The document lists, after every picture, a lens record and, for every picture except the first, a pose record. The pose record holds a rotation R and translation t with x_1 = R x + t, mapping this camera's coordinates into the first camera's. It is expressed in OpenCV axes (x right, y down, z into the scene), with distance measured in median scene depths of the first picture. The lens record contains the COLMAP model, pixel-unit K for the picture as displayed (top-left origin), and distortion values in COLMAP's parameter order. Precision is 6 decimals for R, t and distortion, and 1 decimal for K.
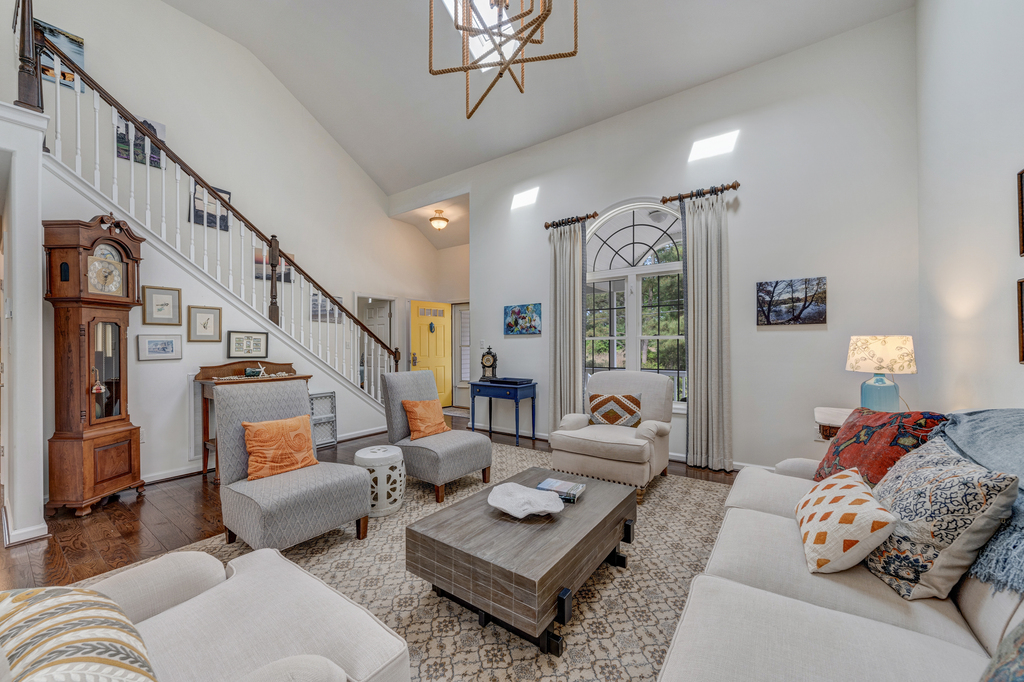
lens RADIAL K [[397.4, 0, 510.3], [0, 397.4, 345.4], [0, 0, 1]] dist [-0.003895, -0.001104]
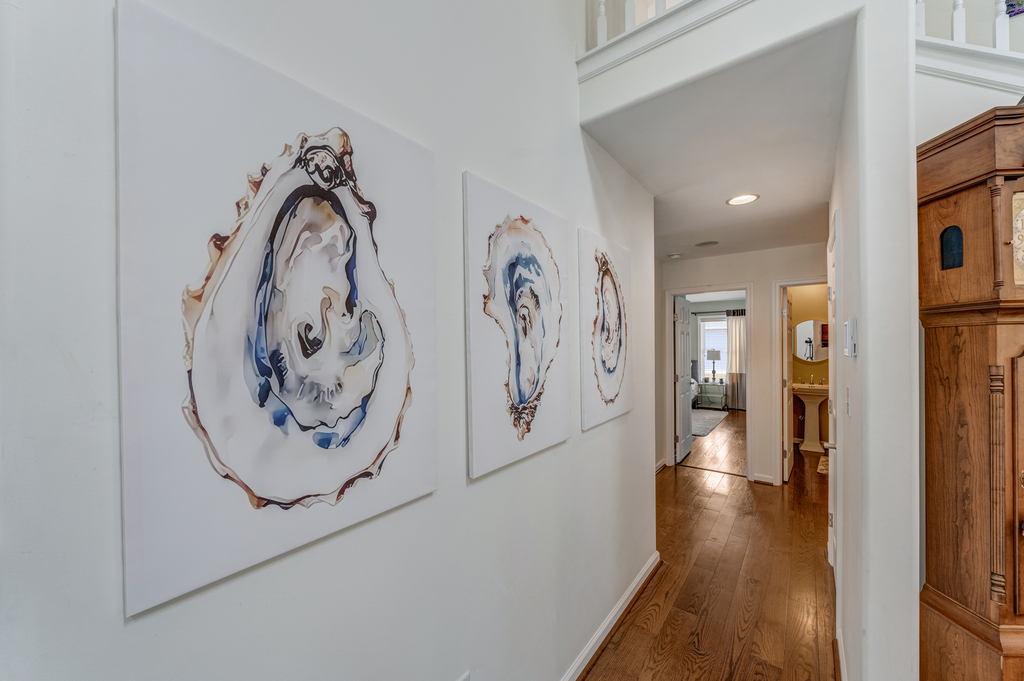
lens RADIAL K [[397.4, 0, 506.7], [0, 397.4, 346.4], [0, 0, 1]] dist [-0.003895, -0.001104]
pose [[-0.003485, 0.000064, -0.999994, -0.669798], [0.003491, 0.999994, 0.000052, -0.074778], [0.999988, -0.003491, -0.003485, 0.488488]]
